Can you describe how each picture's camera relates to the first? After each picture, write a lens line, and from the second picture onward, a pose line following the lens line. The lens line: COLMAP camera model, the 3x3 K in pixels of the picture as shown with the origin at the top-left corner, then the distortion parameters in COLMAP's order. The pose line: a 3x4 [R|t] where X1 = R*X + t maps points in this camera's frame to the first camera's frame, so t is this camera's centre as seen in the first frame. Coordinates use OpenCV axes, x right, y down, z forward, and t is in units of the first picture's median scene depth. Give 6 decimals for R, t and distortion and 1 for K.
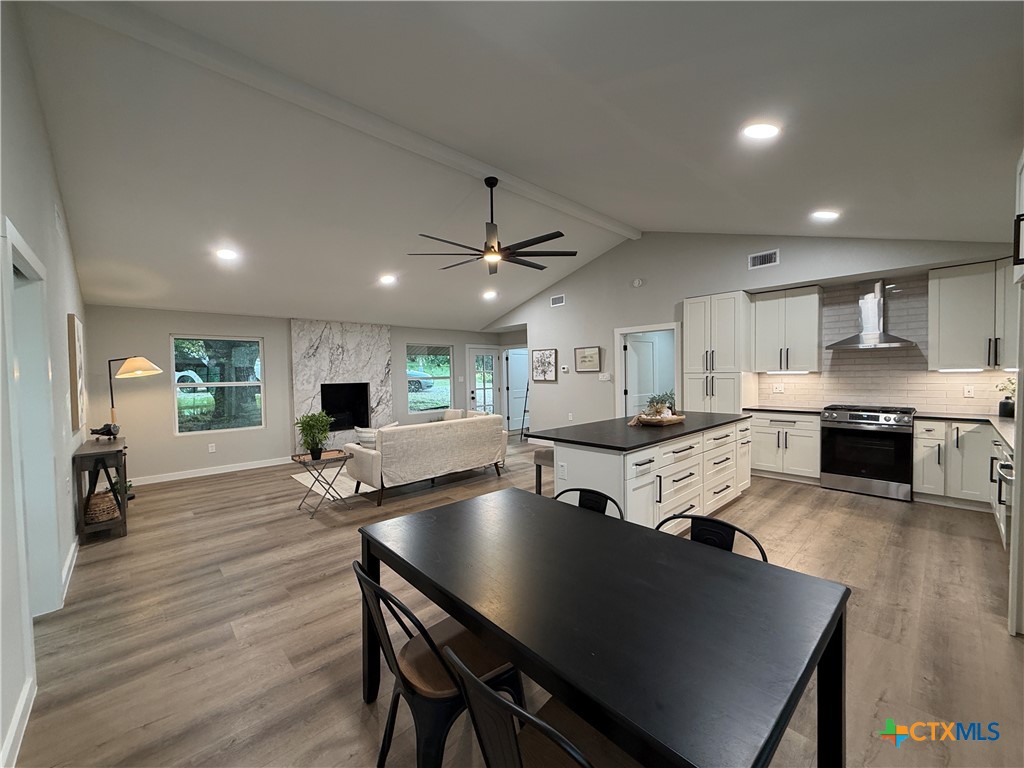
lens RADIAL K [[407.7, 0, 509.5], [0, 407.7, 385.0], [0, 0, 1]] dist [-0.000932, 0.000530]
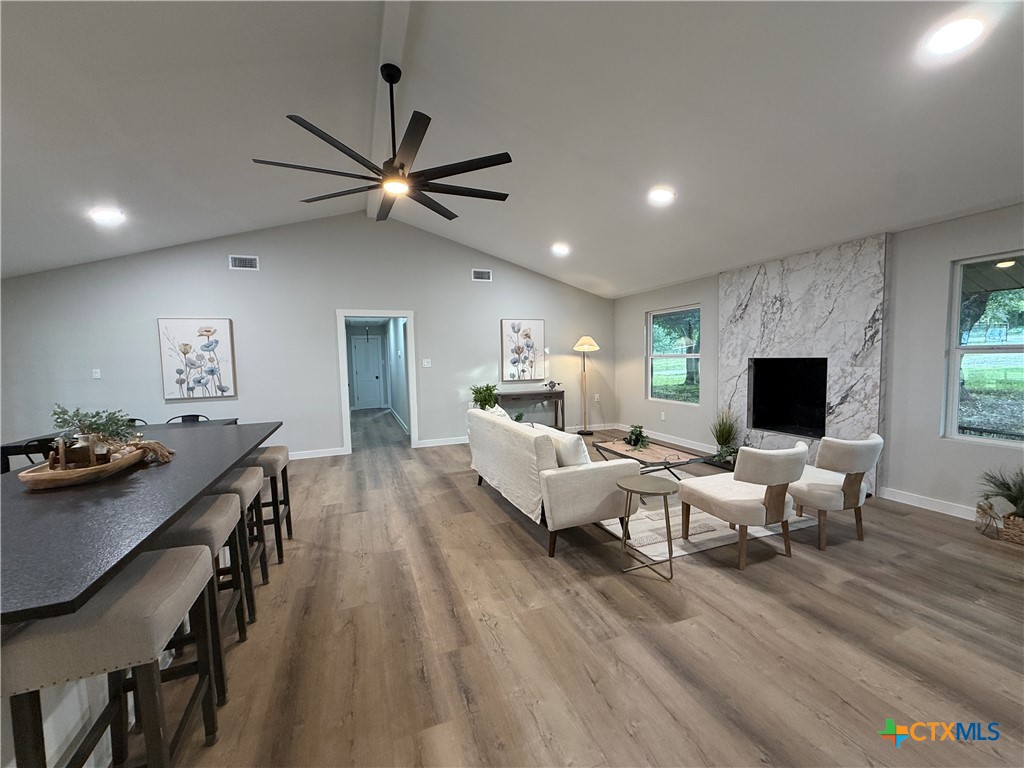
lens RADIAL K [[407.7, 0, 509.5], [0, 407.7, 385.0], [0, 0, 1]] dist [-0.000932, 0.000530]
pose [[-0.377205, 0.091014, -0.921647, 0.342468], [0.004682, 0.995334, 0.096374, -0.026276], [0.926118, 0.032037, -0.375871, 0.897110]]
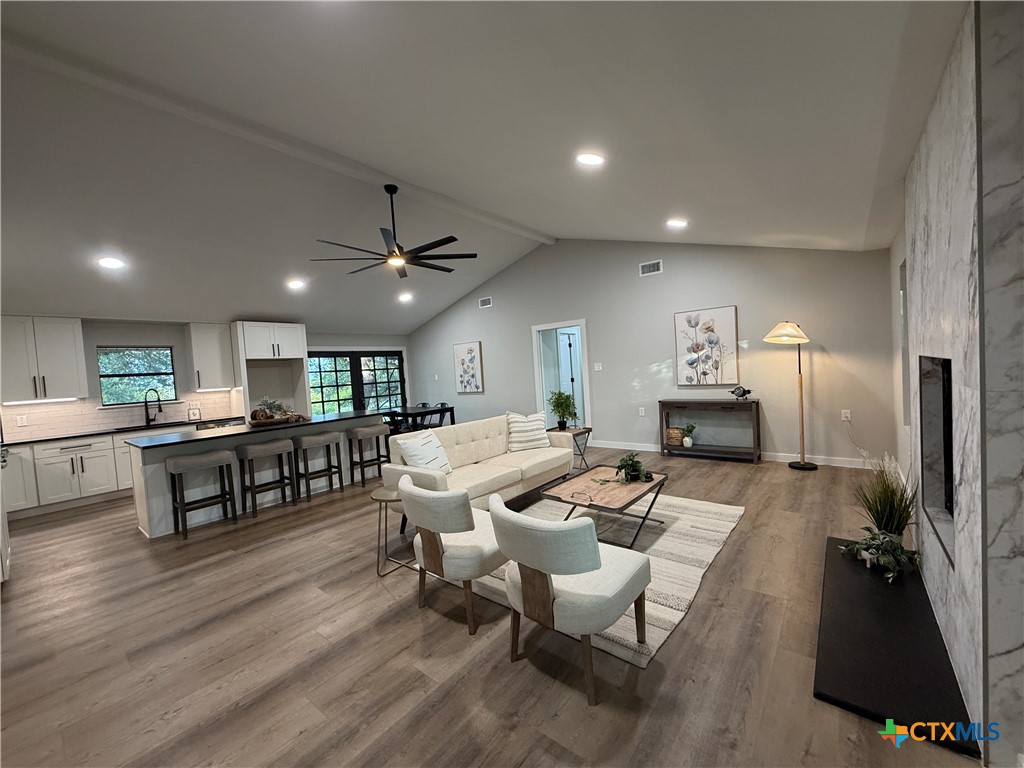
lens RADIAL K [[404.6, 0, 507.2], [0, 404.6, 388.9], [0, 0, 1]] dist [-0.002436, -0.000125]
pose [[-0.987441, 0.091557, -0.128754, -0.097397], [0.081635, 0.993418, 0.080347, -0.029675], [0.135263, 0.068827, -0.988416, 1.286836]]
